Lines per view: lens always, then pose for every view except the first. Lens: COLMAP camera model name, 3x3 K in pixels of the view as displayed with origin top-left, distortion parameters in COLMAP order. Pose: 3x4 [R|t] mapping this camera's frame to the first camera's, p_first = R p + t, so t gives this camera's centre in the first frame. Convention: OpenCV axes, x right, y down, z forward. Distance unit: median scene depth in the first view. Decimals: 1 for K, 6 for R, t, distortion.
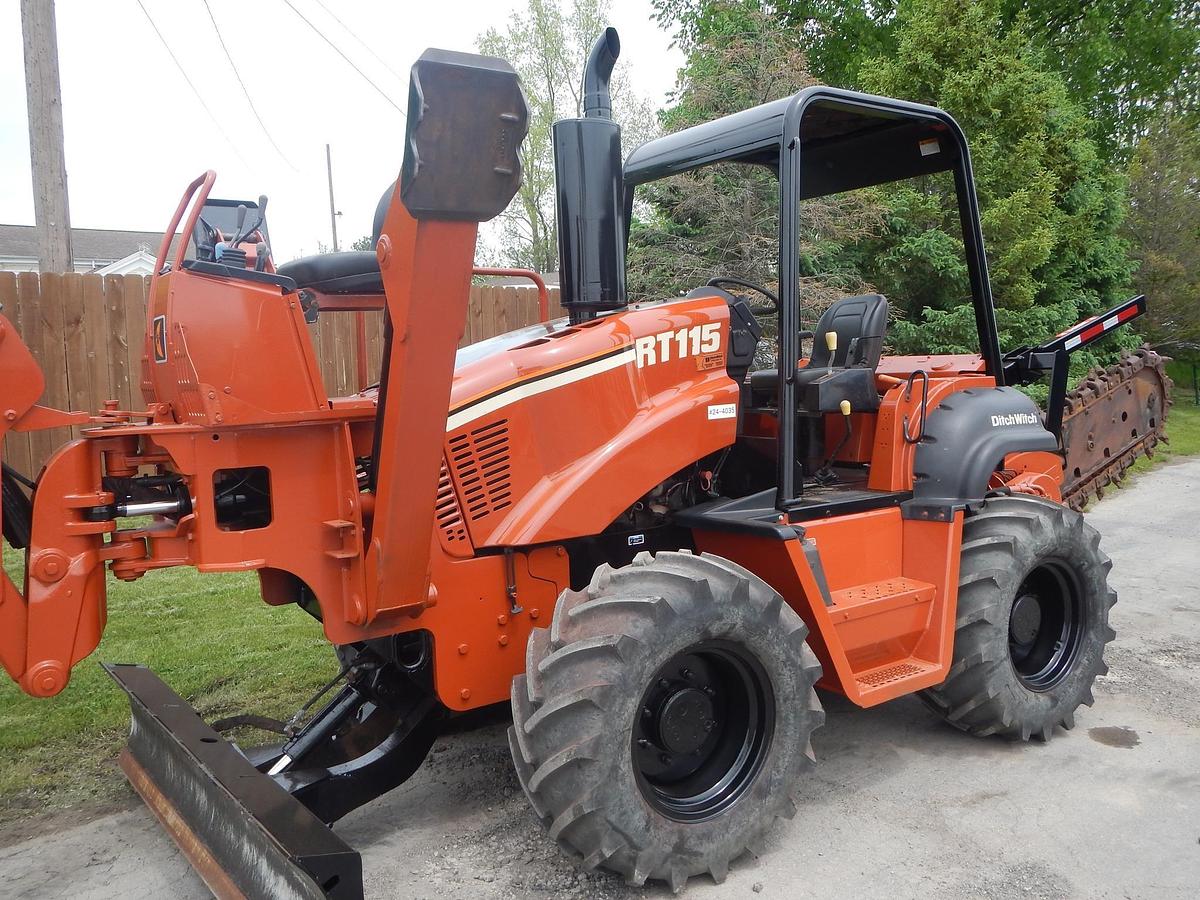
lens RADIAL K [[1028.9, 0, 600.0], [0, 1028.9, 450.0], [0, 0, 1]] dist [0.000762, -0.009847]
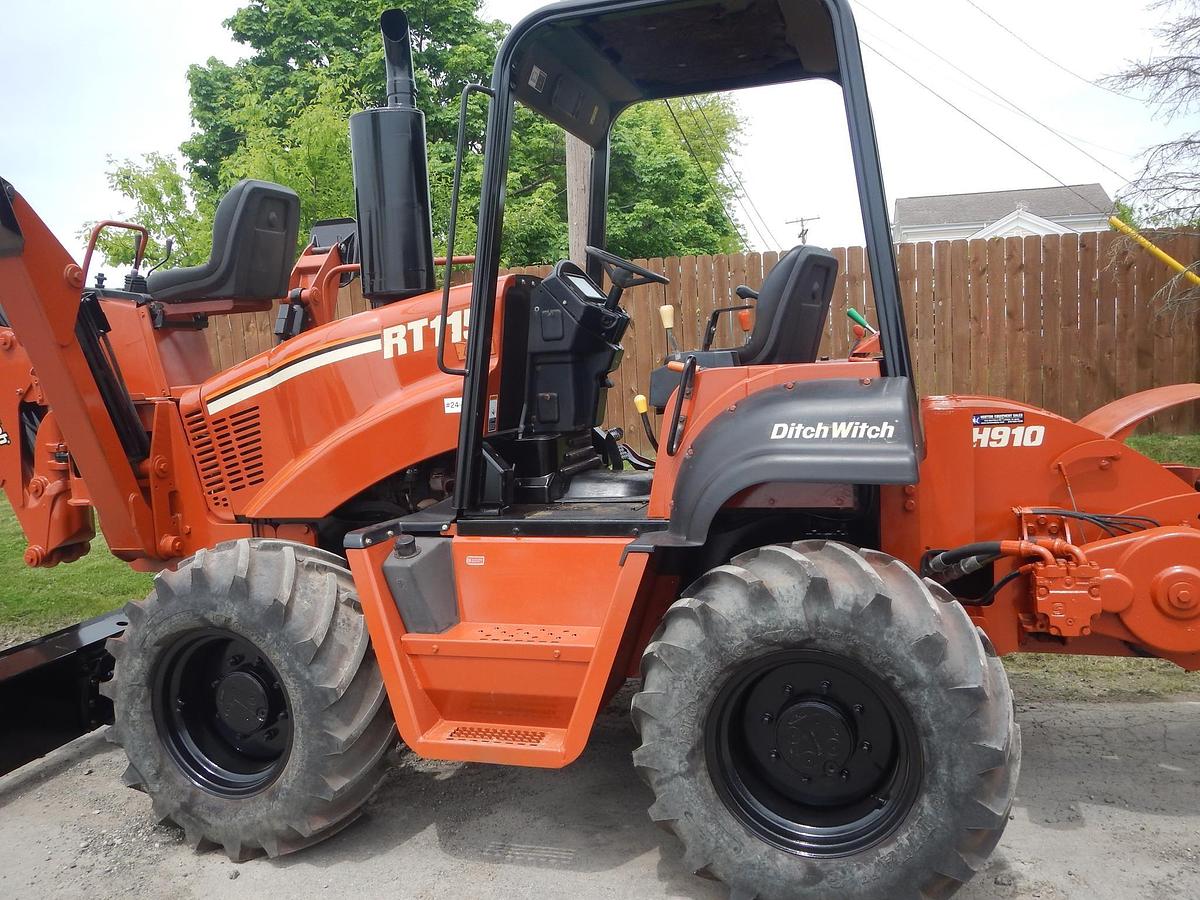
lens RADIAL K [[1028.9, 0, 600.0], [0, 1028.9, 450.0], [0, 0, 1]] dist [0.000762, -0.009847]
pose [[0.591123, 0.073007, -0.803271, 0.958492], [-0.034910, 0.997278, 0.064949, -0.062888], [0.805826, -0.010350, 0.592062, 0.577049]]
